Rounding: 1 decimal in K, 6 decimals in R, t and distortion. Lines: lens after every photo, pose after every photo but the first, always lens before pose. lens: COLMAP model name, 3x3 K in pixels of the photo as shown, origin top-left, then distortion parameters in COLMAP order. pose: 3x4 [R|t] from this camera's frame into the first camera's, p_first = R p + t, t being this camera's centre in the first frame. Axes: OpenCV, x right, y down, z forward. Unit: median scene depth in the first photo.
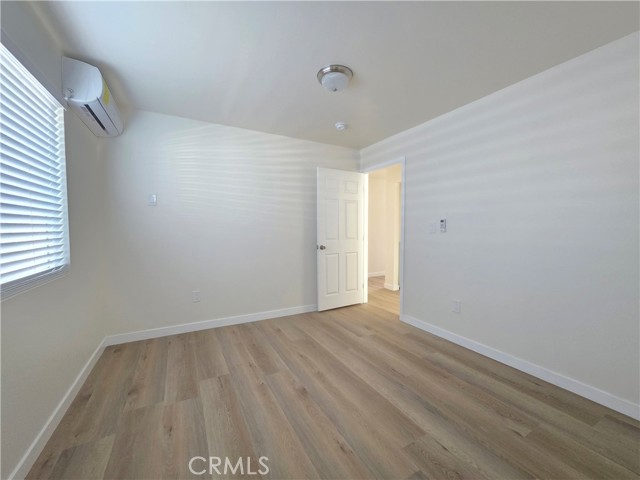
lens RADIAL K [[255.7, 0, 316.7], [0, 255.7, 239.4], [0, 0, 1]] dist [-0.000220, 0.000236]
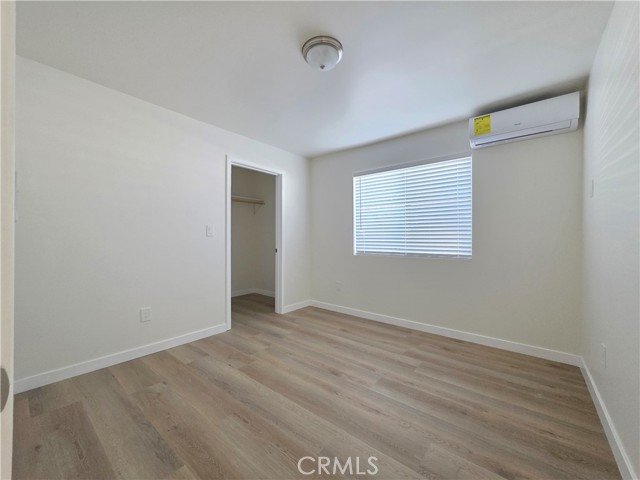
lens RADIAL K [[260.5, 0, 320.0], [0, 260.5, 240.0], [0, 0, 1]] dist [0.000062, 0.000028]
pose [[-0.923012, -0.002238, -0.384764, 0.402373], [-0.022298, 0.998614, 0.047680, -0.040267], [0.384124, 0.052589, -0.921783, 1.778037]]
